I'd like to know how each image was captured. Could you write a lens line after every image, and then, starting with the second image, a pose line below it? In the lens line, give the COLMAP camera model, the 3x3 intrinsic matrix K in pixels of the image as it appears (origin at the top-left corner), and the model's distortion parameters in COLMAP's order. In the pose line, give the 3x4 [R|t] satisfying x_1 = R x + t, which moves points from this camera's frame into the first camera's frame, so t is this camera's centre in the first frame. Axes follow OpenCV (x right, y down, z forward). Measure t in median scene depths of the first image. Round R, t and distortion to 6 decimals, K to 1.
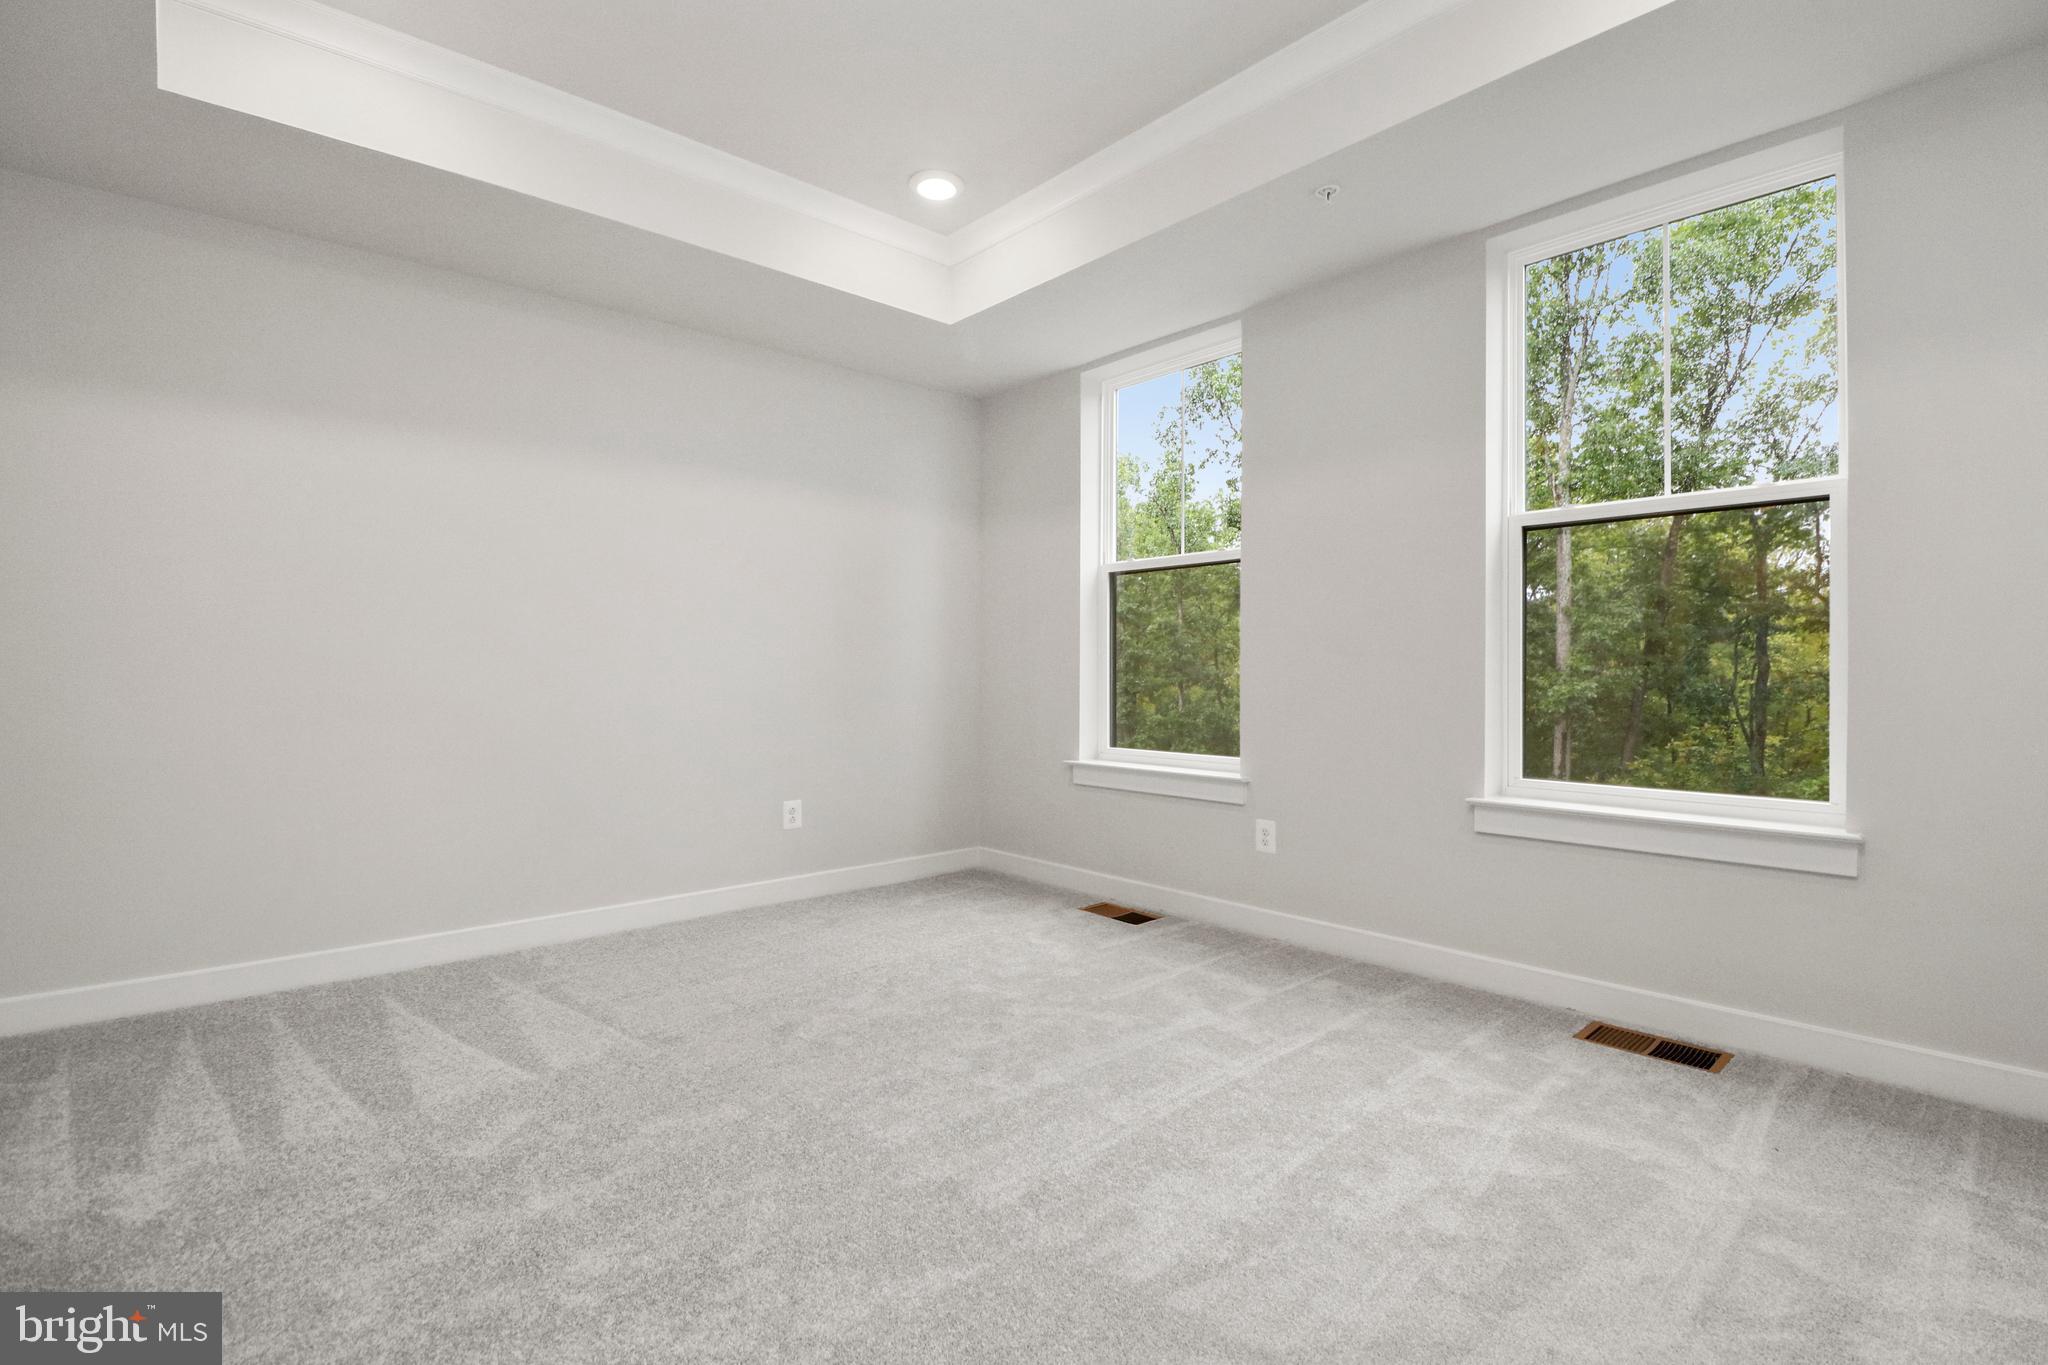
lens RADIAL K [[964.6, 0, 1021.6], [0, 964.6, 670.2], [0, 0, 1]] dist [-0.002902, -0.002740]
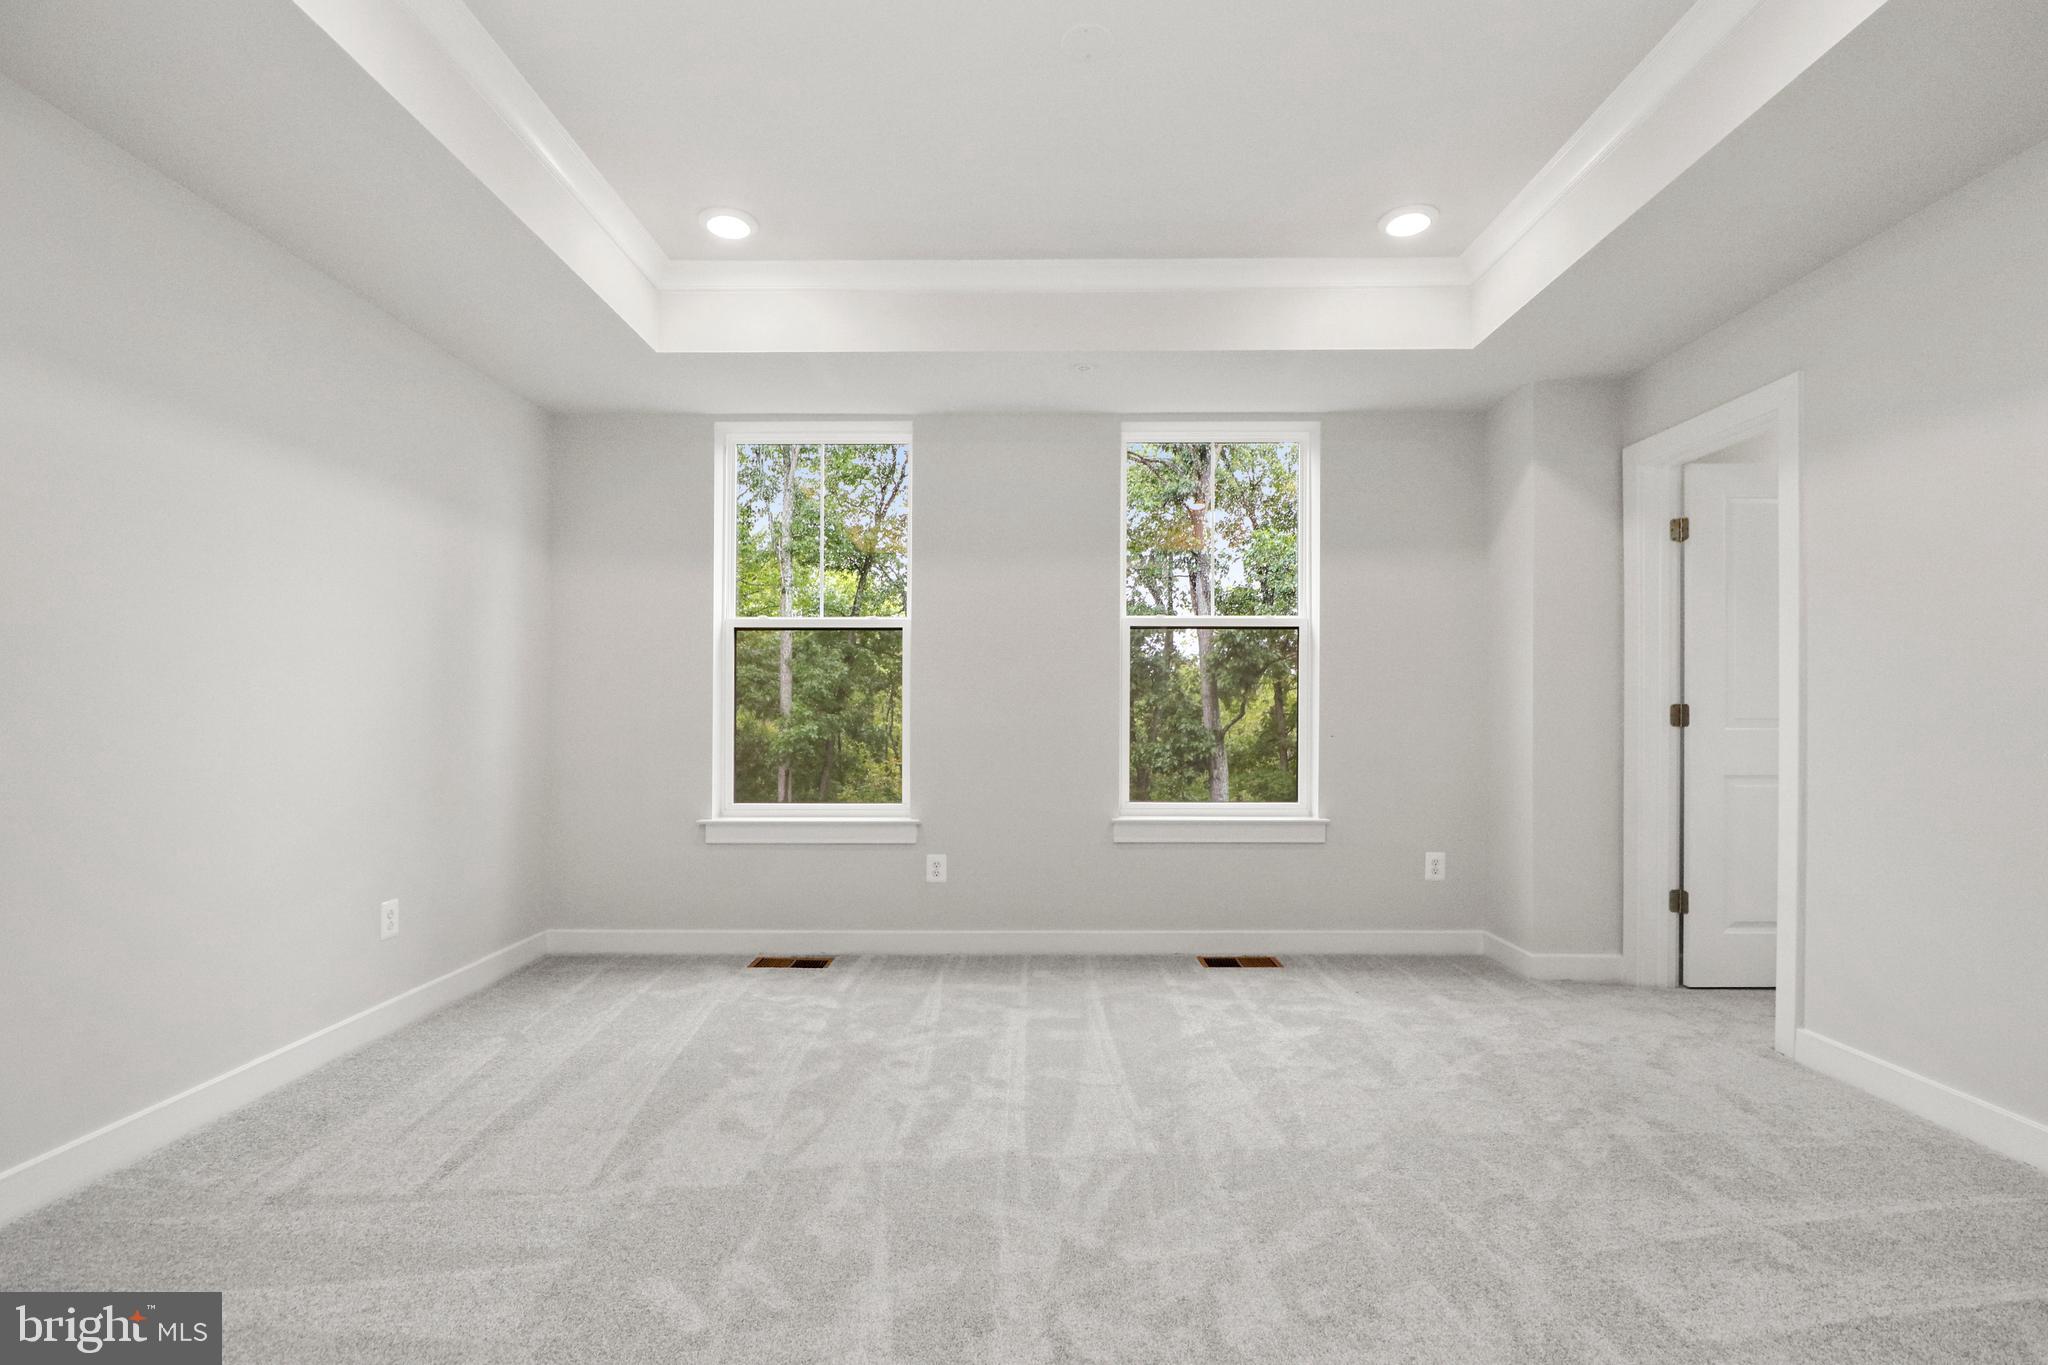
lens RADIAL K [[964.6, 0, 1054.5], [0, 964.6, 695.8], [0, 0, 1]] dist [-0.002902, -0.002740]
pose [[0.667108, 0.014245, 0.744825, -0.621509], [-0.001058, 0.999834, -0.018174, -0.018901], [-0.744961, 0.011335, 0.667012, 0.127776]]
